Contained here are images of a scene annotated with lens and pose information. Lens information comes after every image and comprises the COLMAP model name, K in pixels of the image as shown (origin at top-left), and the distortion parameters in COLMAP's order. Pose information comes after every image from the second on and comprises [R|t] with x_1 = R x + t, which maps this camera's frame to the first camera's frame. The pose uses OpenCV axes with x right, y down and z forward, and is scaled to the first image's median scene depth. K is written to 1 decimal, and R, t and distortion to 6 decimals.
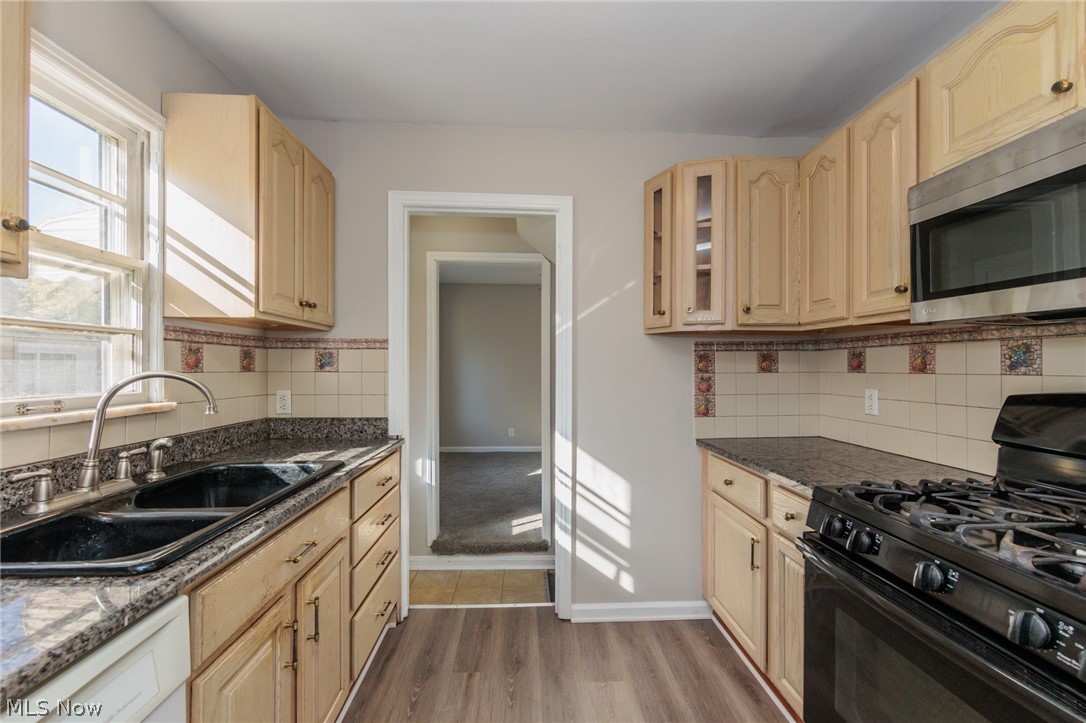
lens RADIAL K [[437.0, 0, 539.4], [0, 437.0, 365.6], [0, 0, 1]] dist [-0.001810, -0.000327]
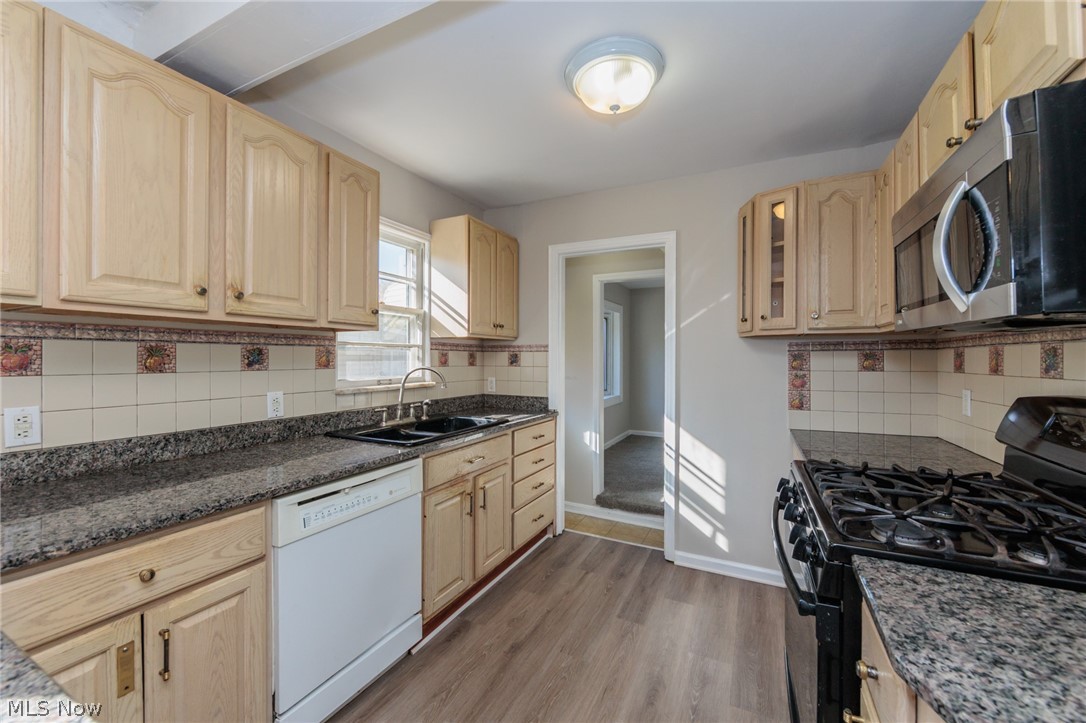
lens RADIAL K [[437.0, 0, 548.2], [0, 437.0, 356.9], [0, 0, 1]] dist [-0.001810, -0.000327]
pose [[0.868343, -0.000794, -0.495963, 0.410296], [0.000275, 0.999999, -0.001119, -0.018615], [0.495963, 0.000835, 0.868343, -0.313199]]
